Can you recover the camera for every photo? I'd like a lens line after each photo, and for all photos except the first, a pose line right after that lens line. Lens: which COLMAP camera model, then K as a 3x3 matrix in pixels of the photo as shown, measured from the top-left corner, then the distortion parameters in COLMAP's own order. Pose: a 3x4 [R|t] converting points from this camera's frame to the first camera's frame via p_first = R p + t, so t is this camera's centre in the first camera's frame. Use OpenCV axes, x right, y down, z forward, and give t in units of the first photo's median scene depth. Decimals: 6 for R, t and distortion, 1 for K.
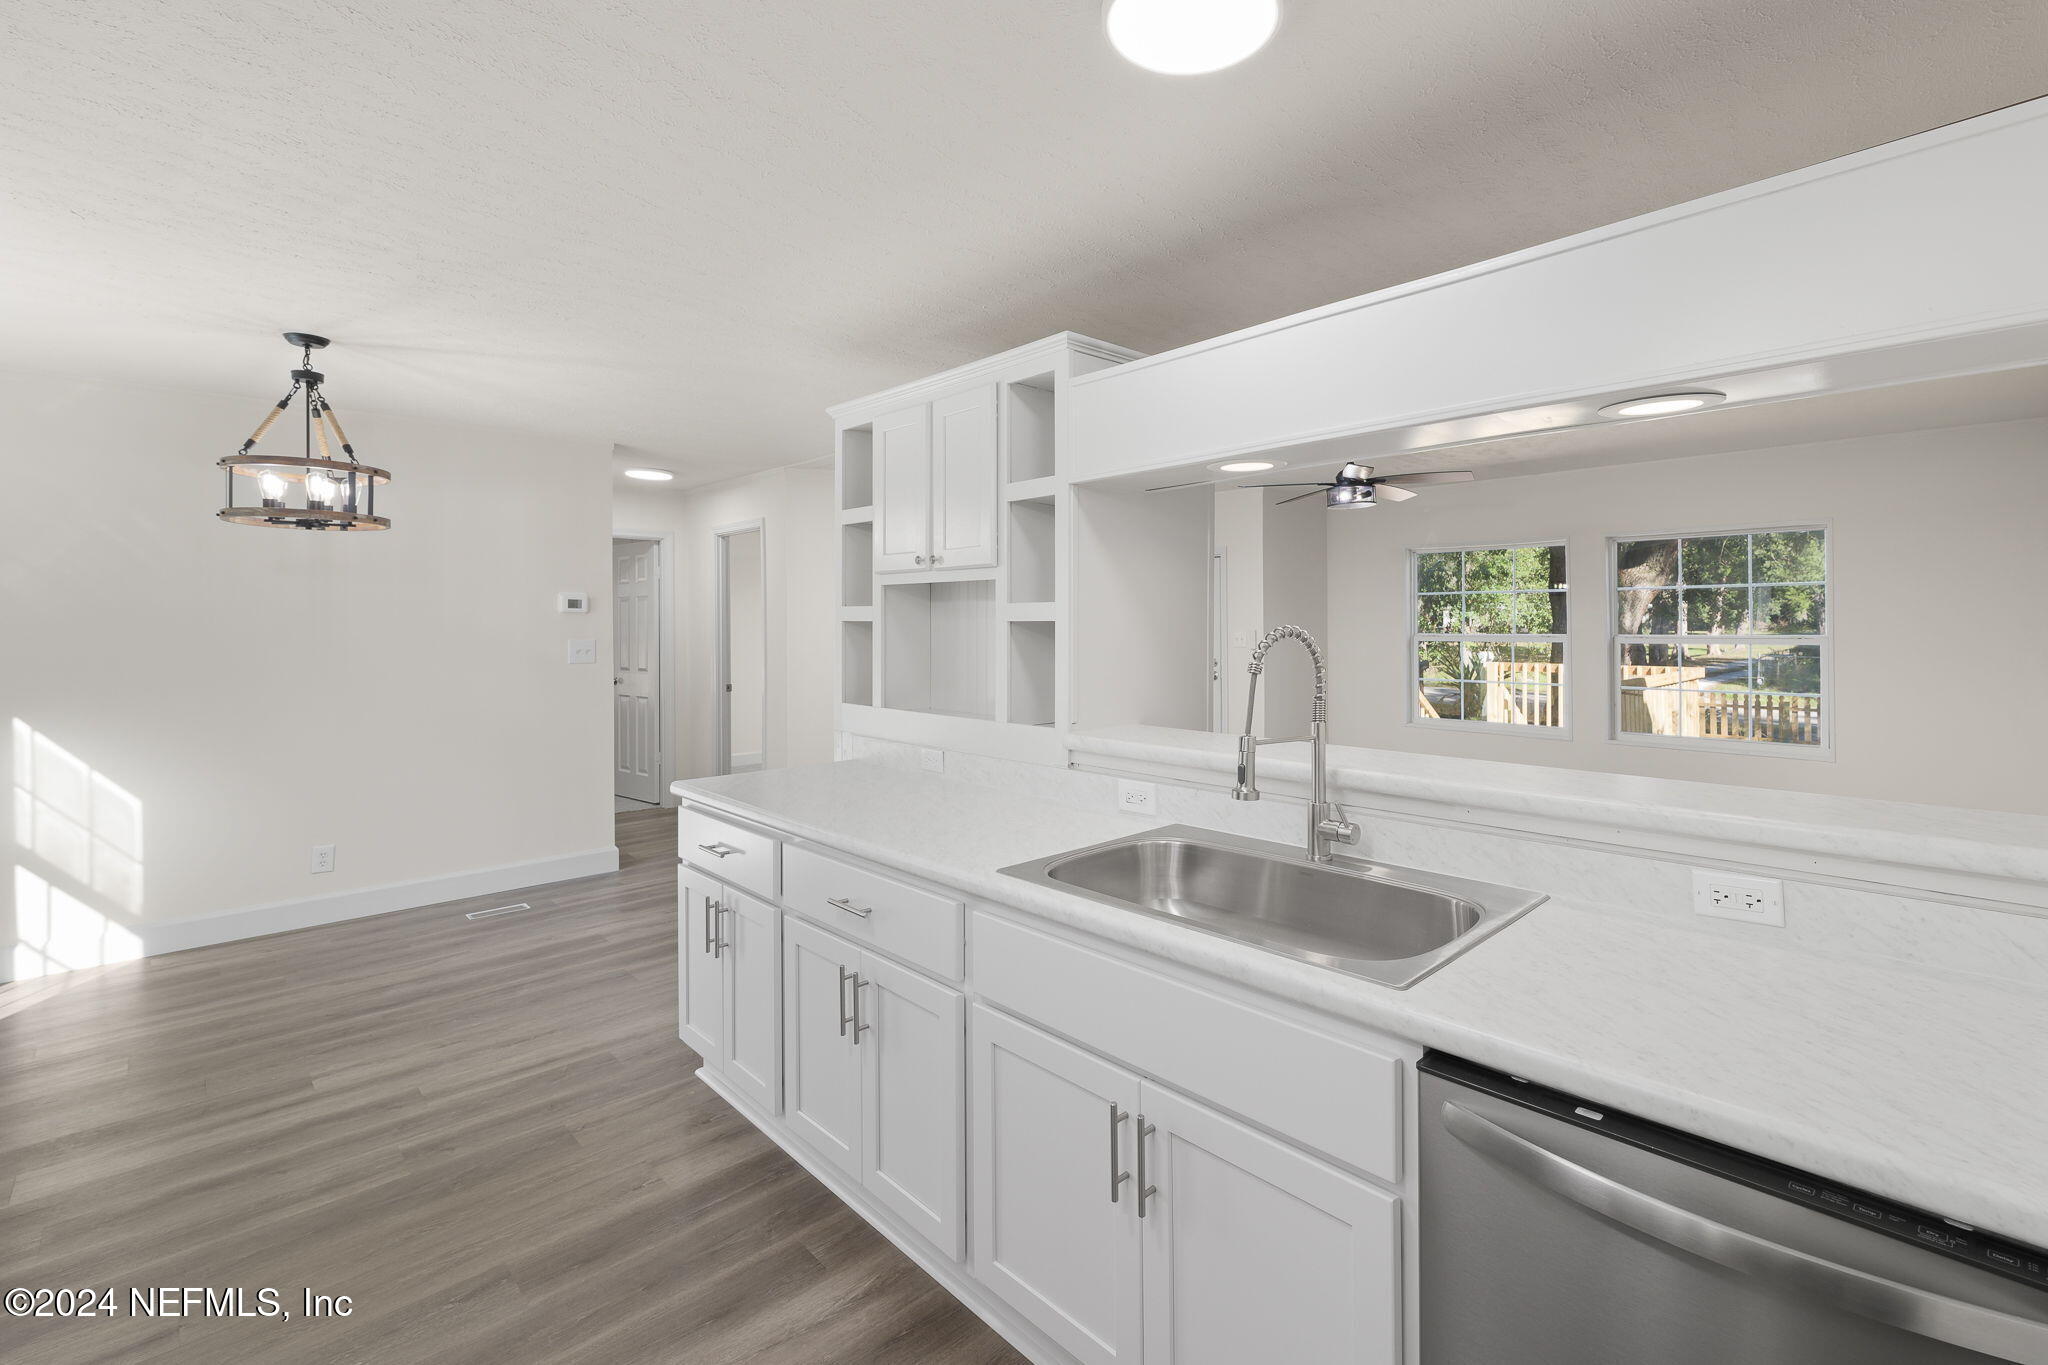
lens RADIAL K [[915.8, 0, 1099.1], [0, 915.8, 626.3], [0, 0, 1]] dist [0.000129, -0.000028]
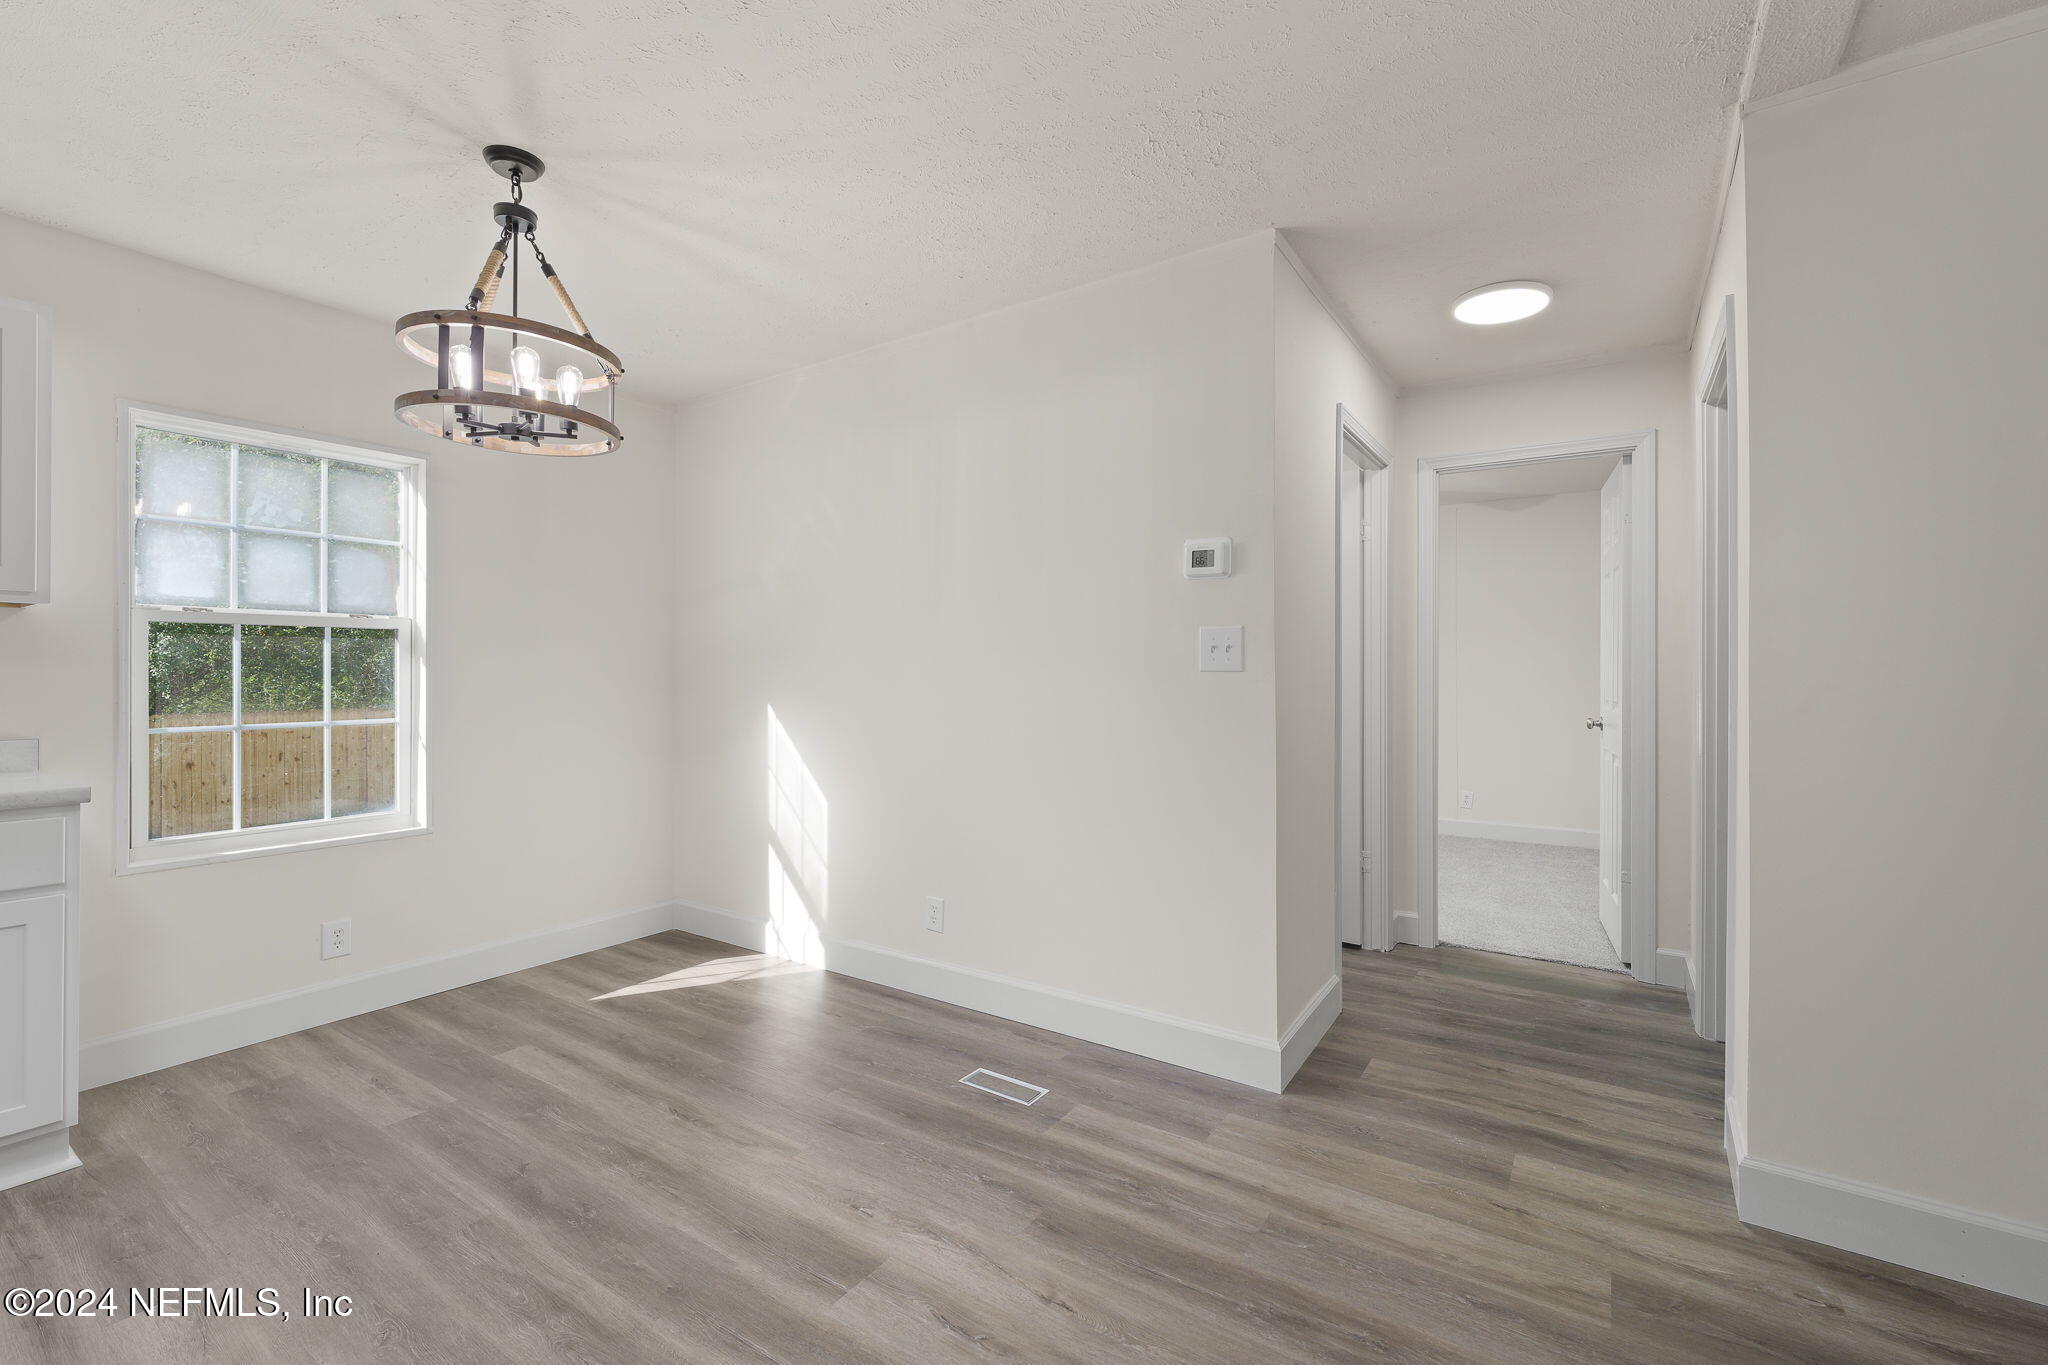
lens RADIAL K [[864.0, 0, 1030.6], [0, 864.0, 668.6], [0, 0, 1]] dist [0.001273, -0.000058]
pose [[0.195204, 0.003568, -0.980756, -0.135786], [-0.006629, 0.999975, 0.002319, 0.051963], [0.980740, 0.006049, 0.195223, 1.086331]]
